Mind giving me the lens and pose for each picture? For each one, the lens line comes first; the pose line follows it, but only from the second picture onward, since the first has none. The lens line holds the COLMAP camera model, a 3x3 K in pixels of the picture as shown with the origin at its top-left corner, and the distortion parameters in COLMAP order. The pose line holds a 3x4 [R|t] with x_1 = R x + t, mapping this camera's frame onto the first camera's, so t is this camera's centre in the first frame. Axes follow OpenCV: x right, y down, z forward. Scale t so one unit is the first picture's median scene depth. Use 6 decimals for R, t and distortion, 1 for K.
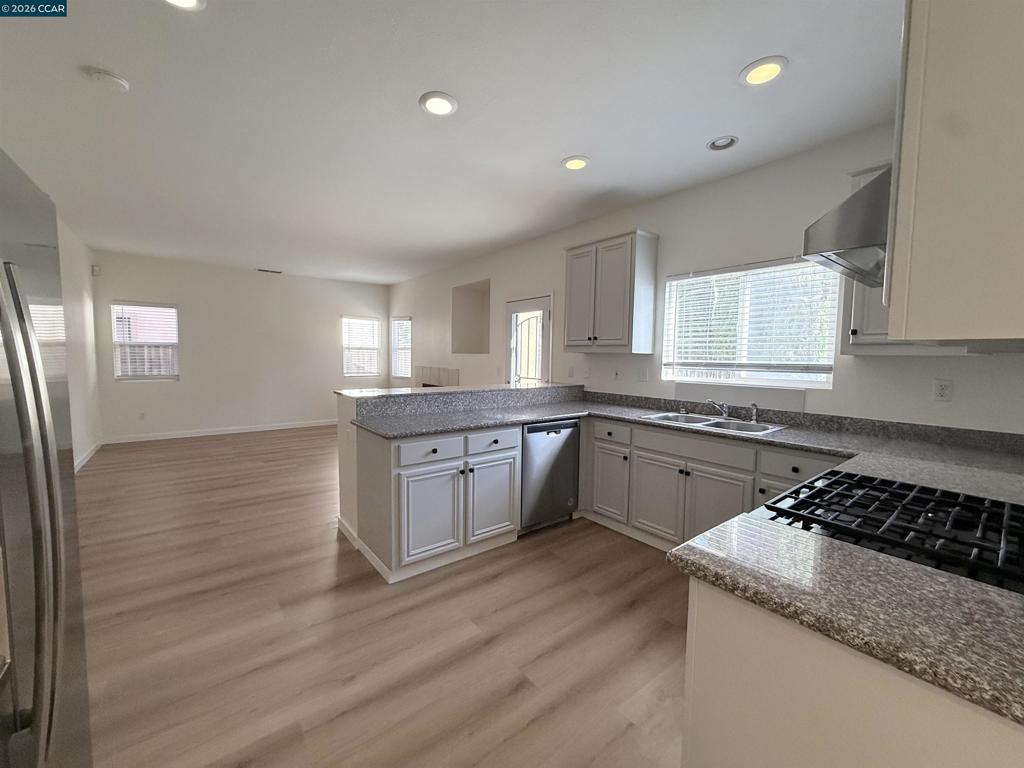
lens RADIAL K [[409.8, 0, 508.8], [0, 409.8, 382.4], [0, 0, 1]] dist [0.000712, 0.000024]
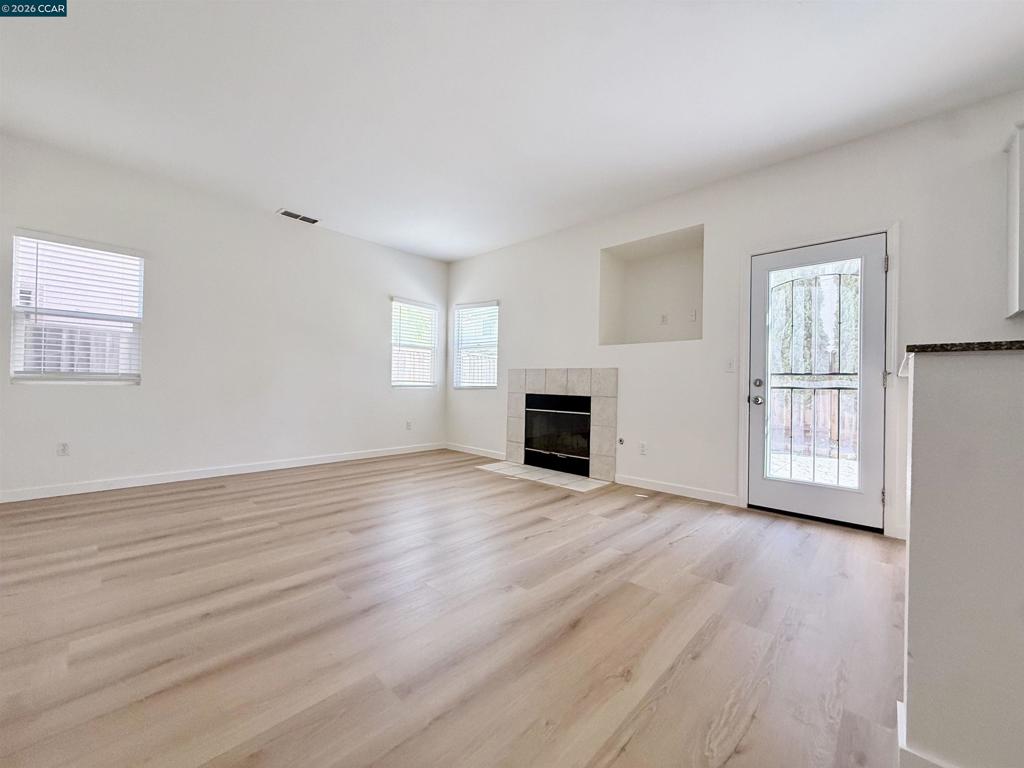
lens RADIAL K [[408.7, 0, 511.9], [0, 408.7, 382.5], [0, 0, 1]] dist [0.000032, 0.000027]
pose [[0.987147, 0.005426, 0.159724, -0.446827], [0.005582, 0.997643, -0.068392, 0.040322], [-0.159719, 0.068405, 0.984790, 0.417436]]
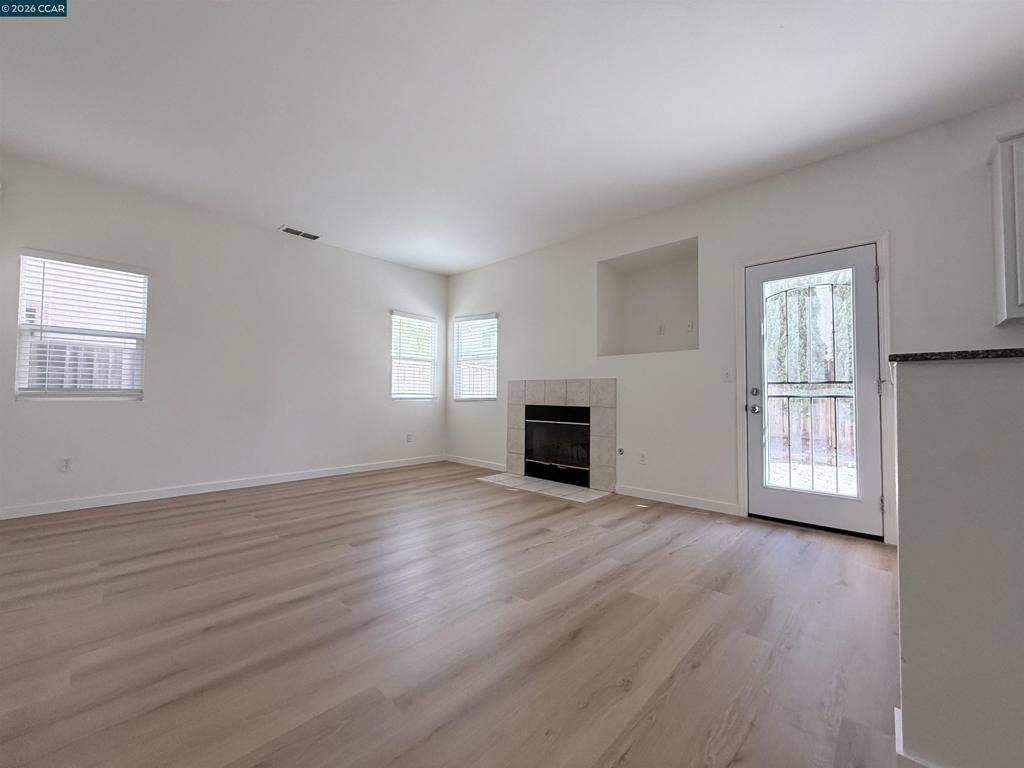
lens RADIAL K [[409.0, 0, 511.7], [0, 409.0, 382.1], [0, 0, 1]] dist [0.000997, 0.000001]
pose [[0.987336, -0.000398, 0.158640, -0.446137], [0.015977, 0.995162, -0.096936, 0.040314], [-0.157834, 0.098243, 0.982566, 0.410567]]
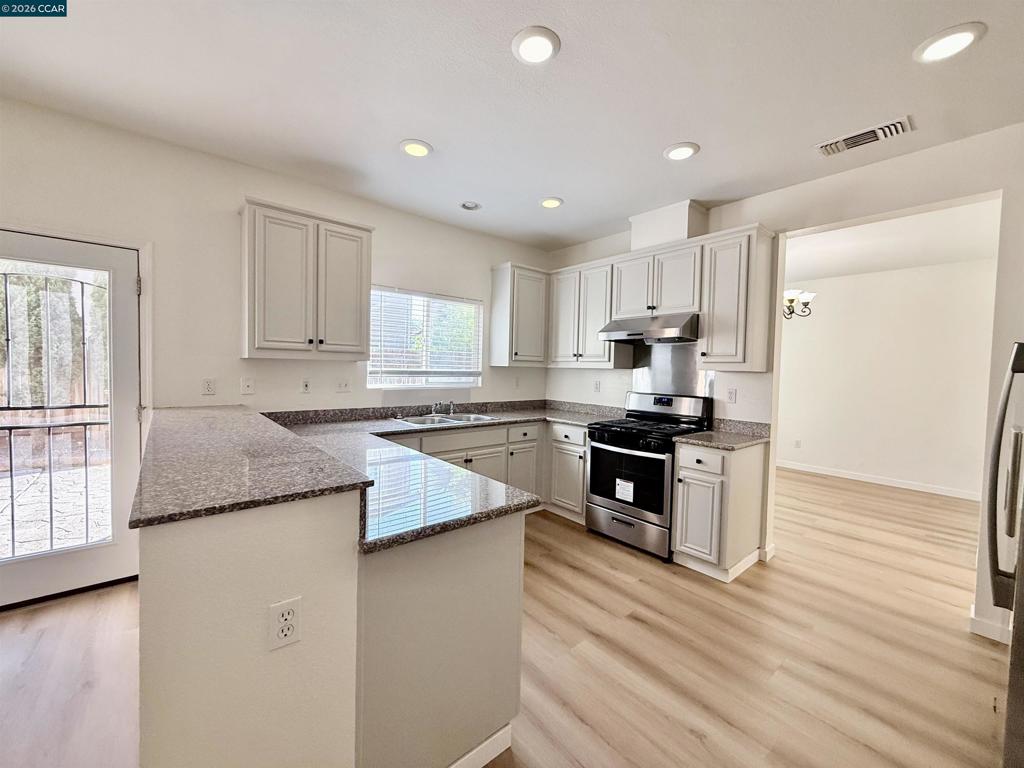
lens RADIAL K [[409.8, 0, 508.8], [0, 409.8, 382.4], [0, 0, 1]] dist [0.000712, 0.000024]
pose [[-0.037391, -0.050612, 0.998018, -0.386947], [0.041588, 0.997773, 0.052158, -0.036685], [-0.998435, 0.043456, -0.035203, 0.440369]]
